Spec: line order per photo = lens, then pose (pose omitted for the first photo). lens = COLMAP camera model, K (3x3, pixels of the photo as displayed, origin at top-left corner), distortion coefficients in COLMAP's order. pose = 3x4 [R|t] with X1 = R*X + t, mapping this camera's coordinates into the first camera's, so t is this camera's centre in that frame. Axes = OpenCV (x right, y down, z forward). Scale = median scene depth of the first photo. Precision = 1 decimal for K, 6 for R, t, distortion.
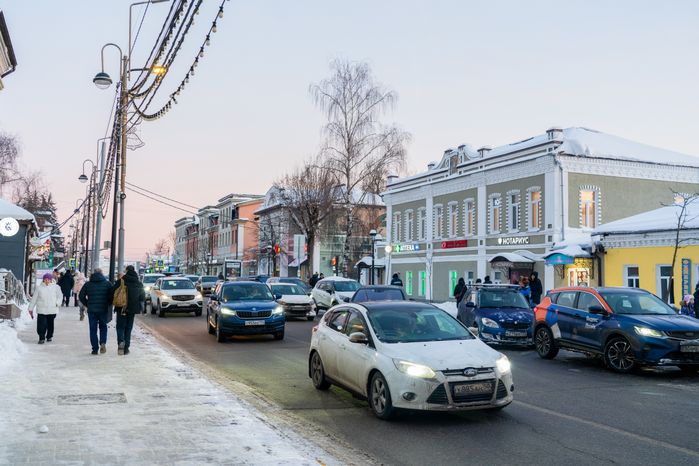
lens RADIAL K [[723.7, 0, 349.1], [0, 723.7, 232.9], [0, 0, 1]] dist [0.004114, 0.000000]
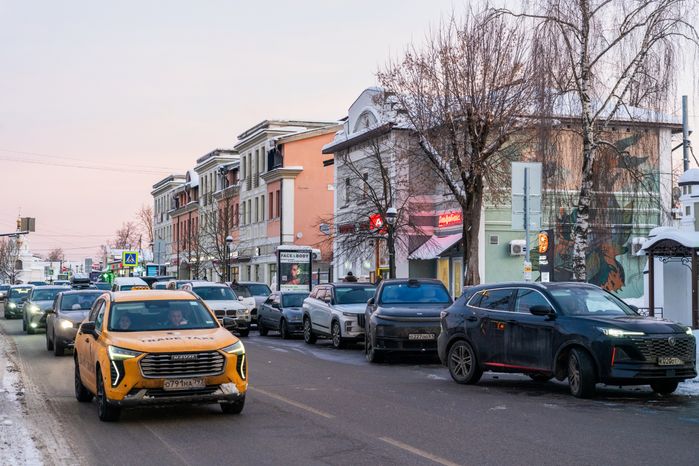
lens RADIAL K [[1145.5, 0, 349.7], [0, 1145.5, 233.1], [0, 0, 1]] dist [-0.057070, 0.000000]
pose [[0.998051, -0.023735, -0.057708, -0.055898], [0.024861, 0.999513, 0.018878, 0.010889], [0.057232, -0.020276, 0.998155, 0.187706]]
